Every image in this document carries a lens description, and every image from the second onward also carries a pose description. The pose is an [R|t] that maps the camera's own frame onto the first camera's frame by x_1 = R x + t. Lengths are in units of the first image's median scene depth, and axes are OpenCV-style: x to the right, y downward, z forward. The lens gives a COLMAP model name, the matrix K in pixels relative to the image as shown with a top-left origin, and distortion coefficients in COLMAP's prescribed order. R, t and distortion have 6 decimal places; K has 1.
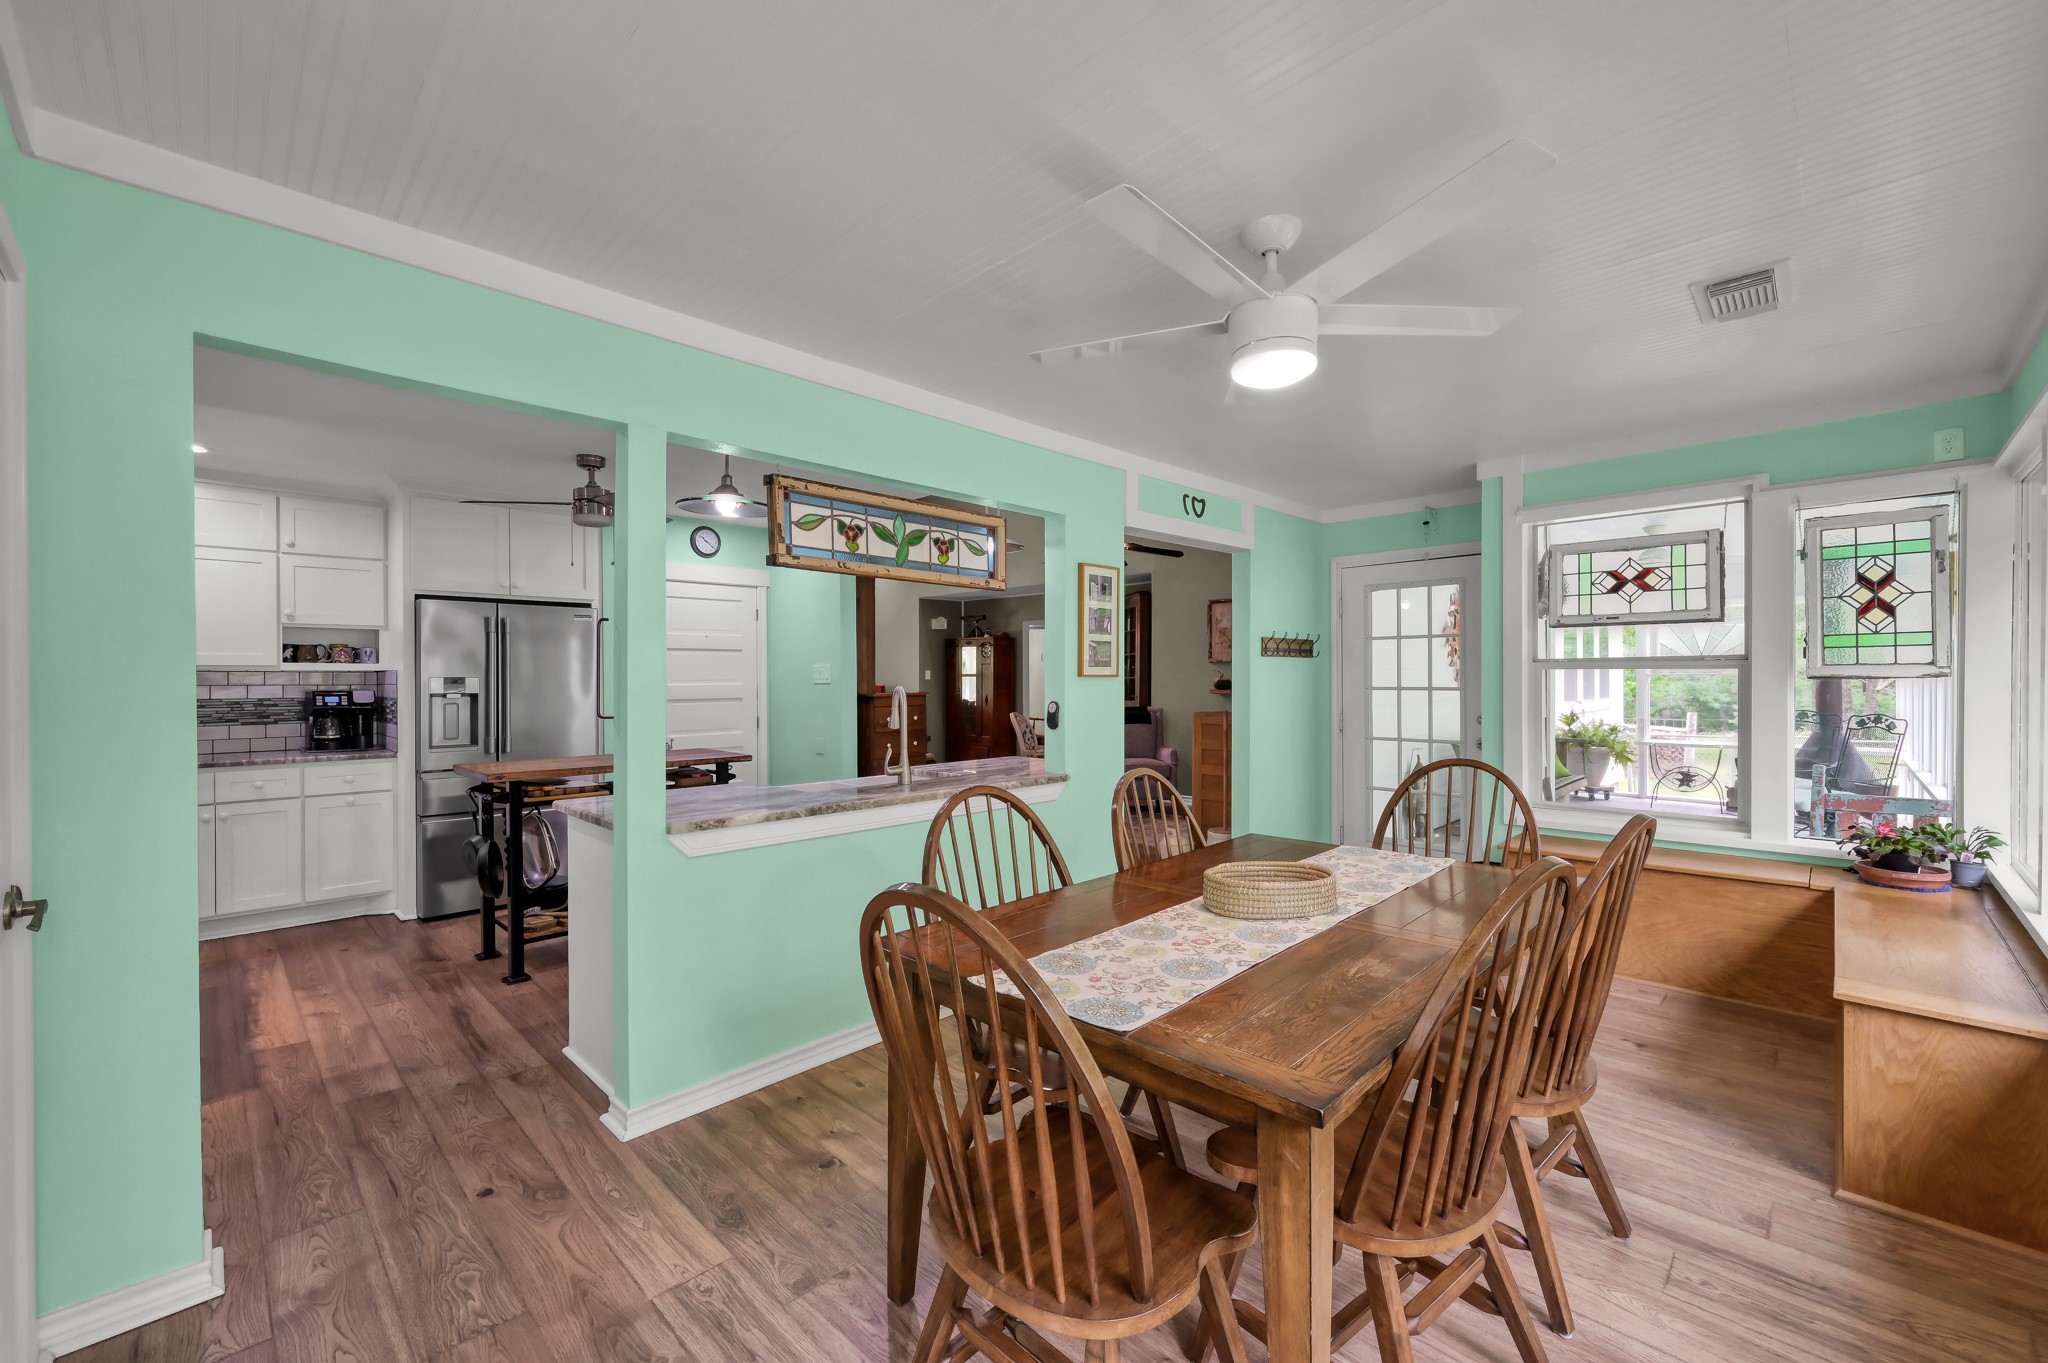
lens RADIAL K [[822.6, 0, 1024.0], [0, 822.6, 681.5], [0, 0, 1]] dist [-0.001546, 0.000069]
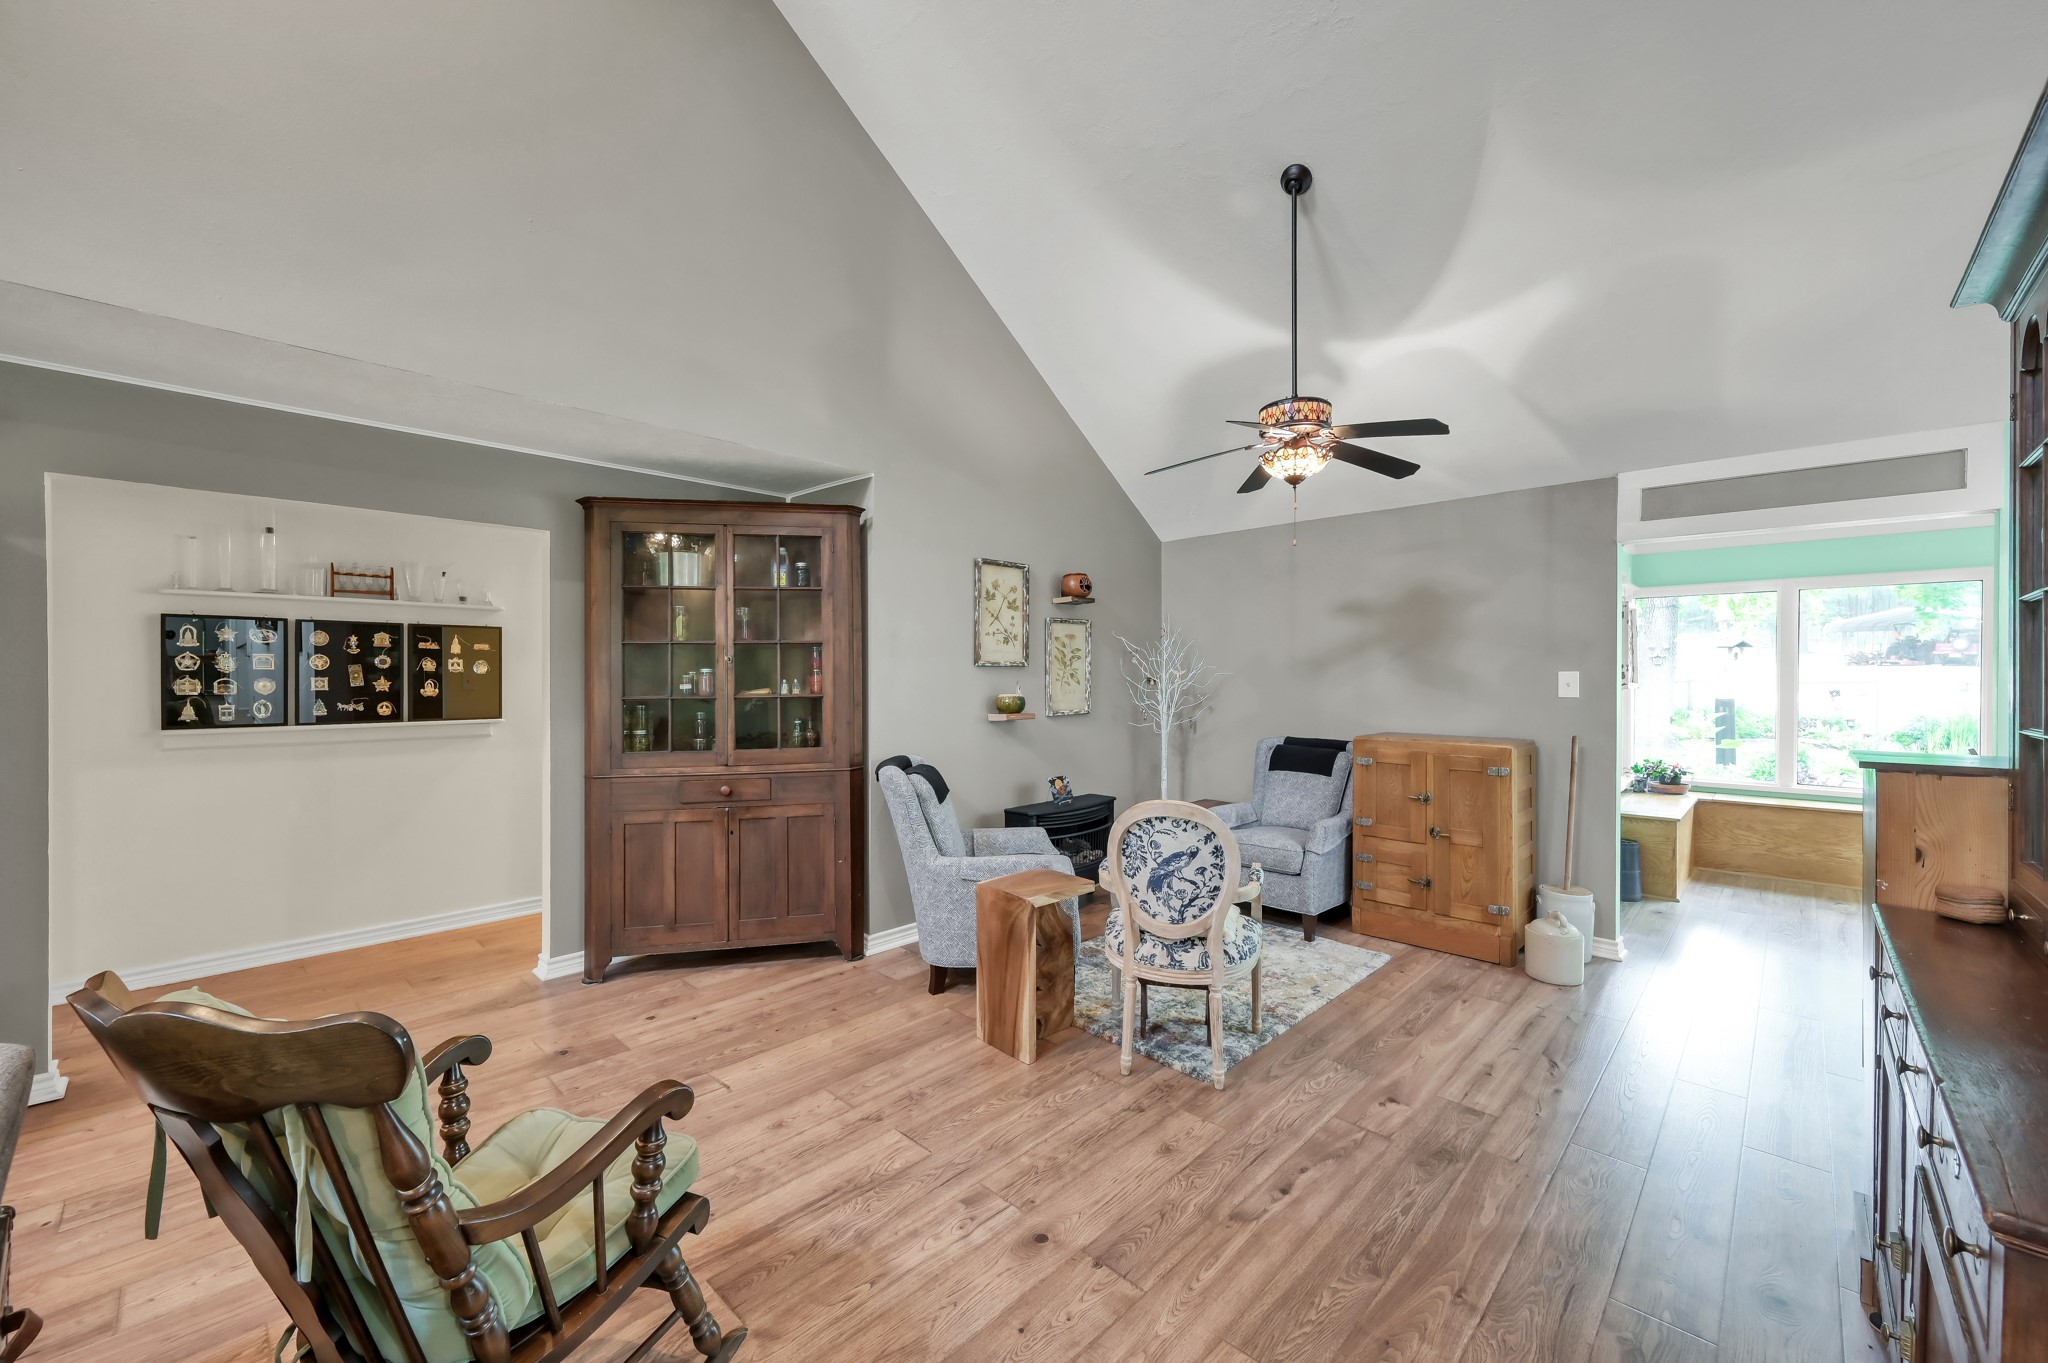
lens RADIAL K [[802.8, 0, 1025.9], [0, 802.8, 679.9], [0, 0, 1]] dist [-0.001796, -0.000374]
pose [[-0.011572, 0.000961, 0.999933, -0.573030], [0.004793, 0.999988, -0.000906, -0.022982], [-0.999922, 0.004782, -0.011577, 1.700584]]
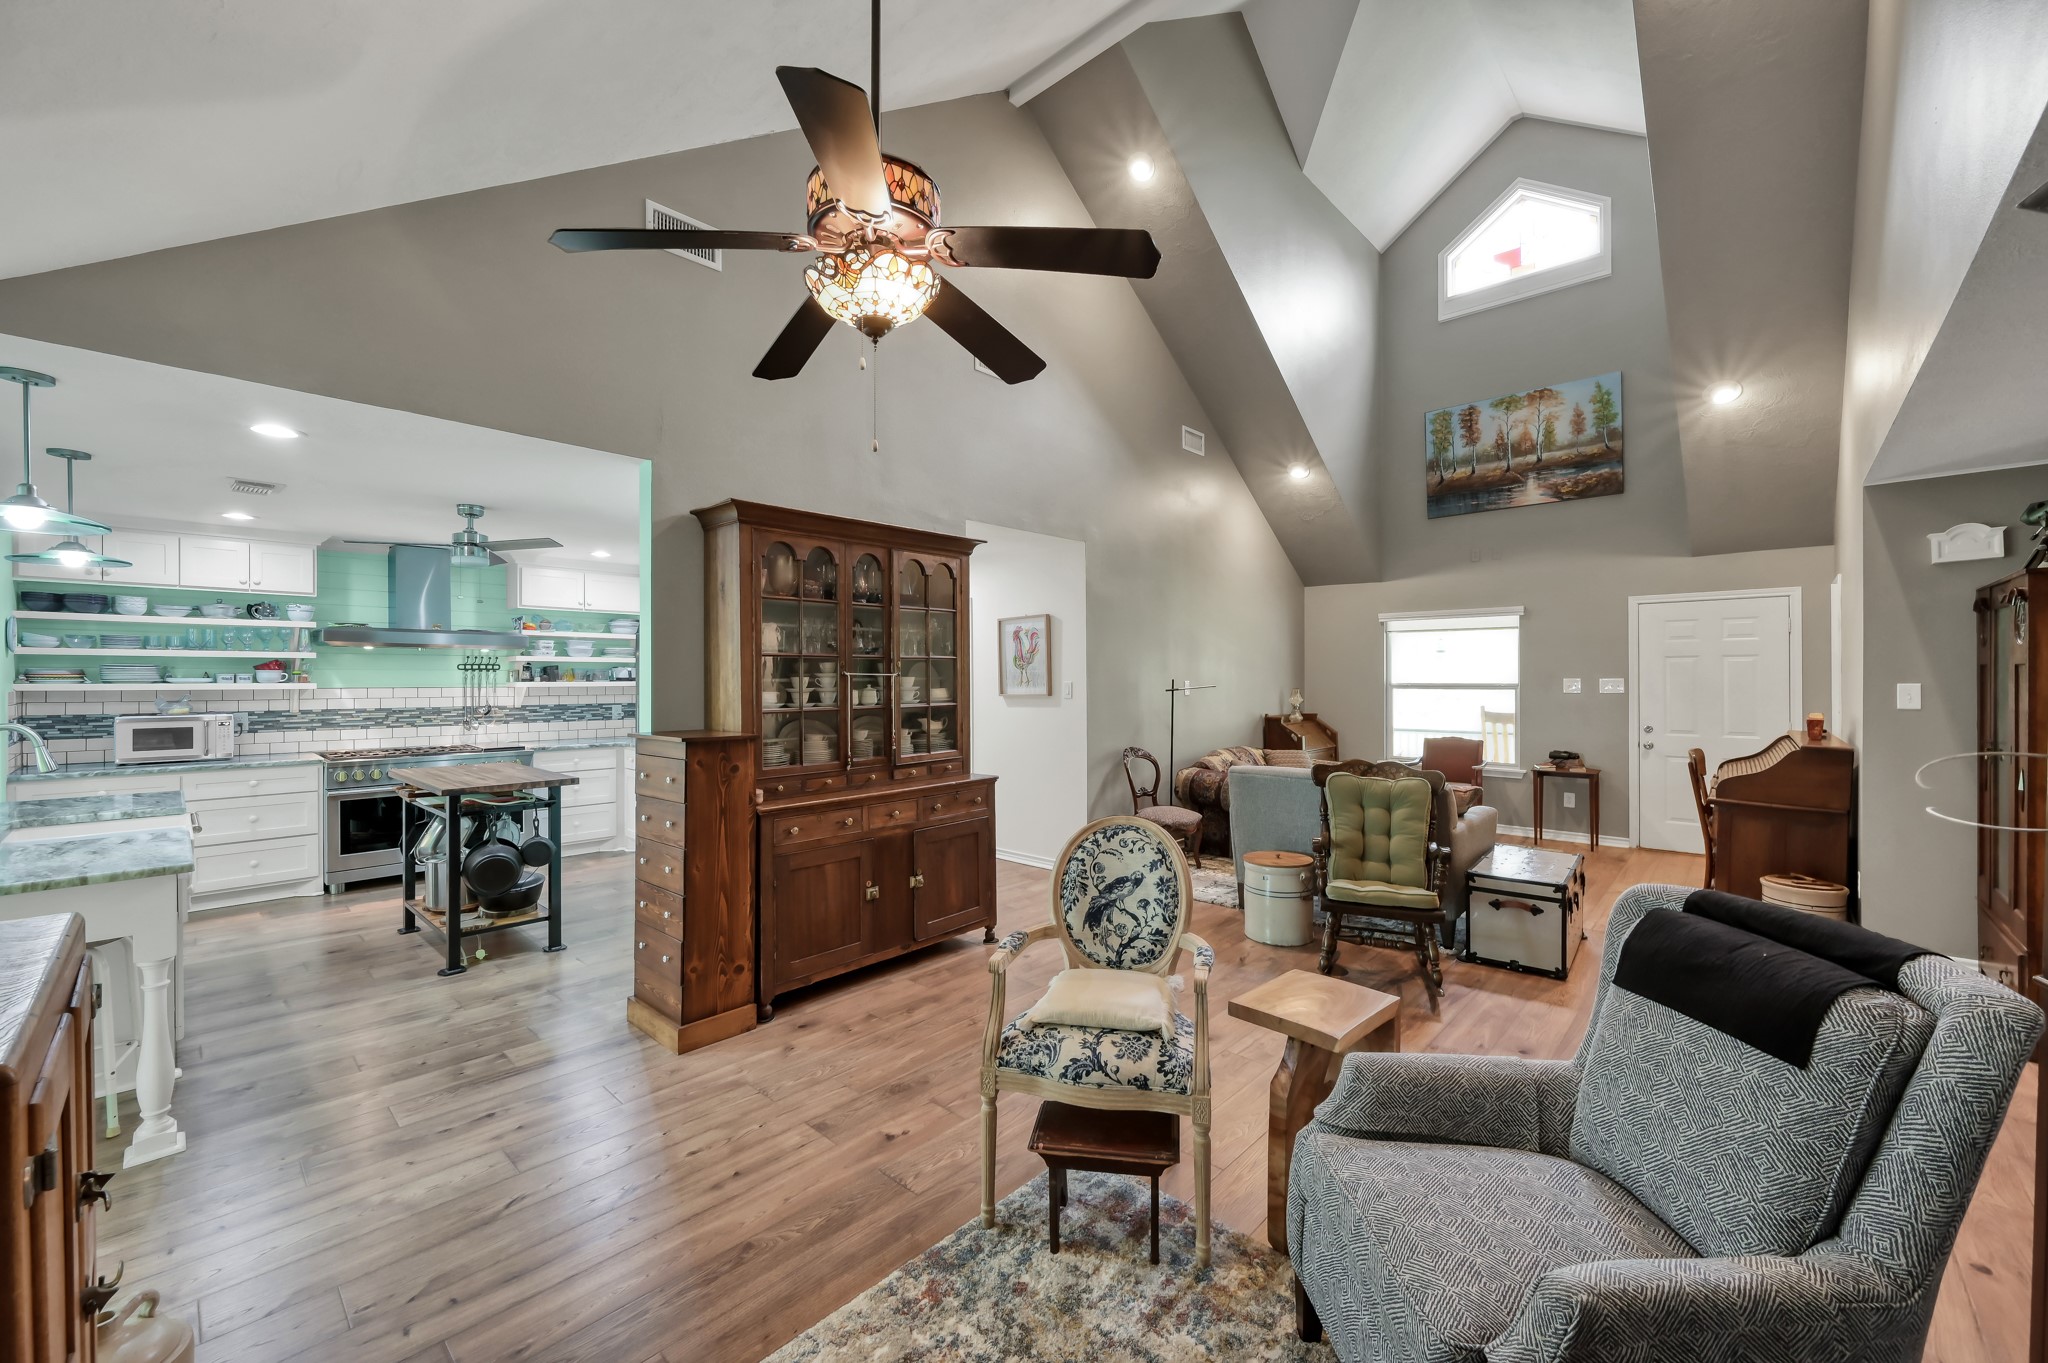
lens RADIAL K [[809.8, 0, 1028.0], [0, 809.8, 674.4], [0, 0, 1]] dist [0.000804, -0.000091]
pose [[0.027832, 0.001666, -0.999611, 0.549994], [-0.005776, 0.999982, 0.001506, -0.039014], [0.999596, 0.005732, 0.027842, 1.523587]]
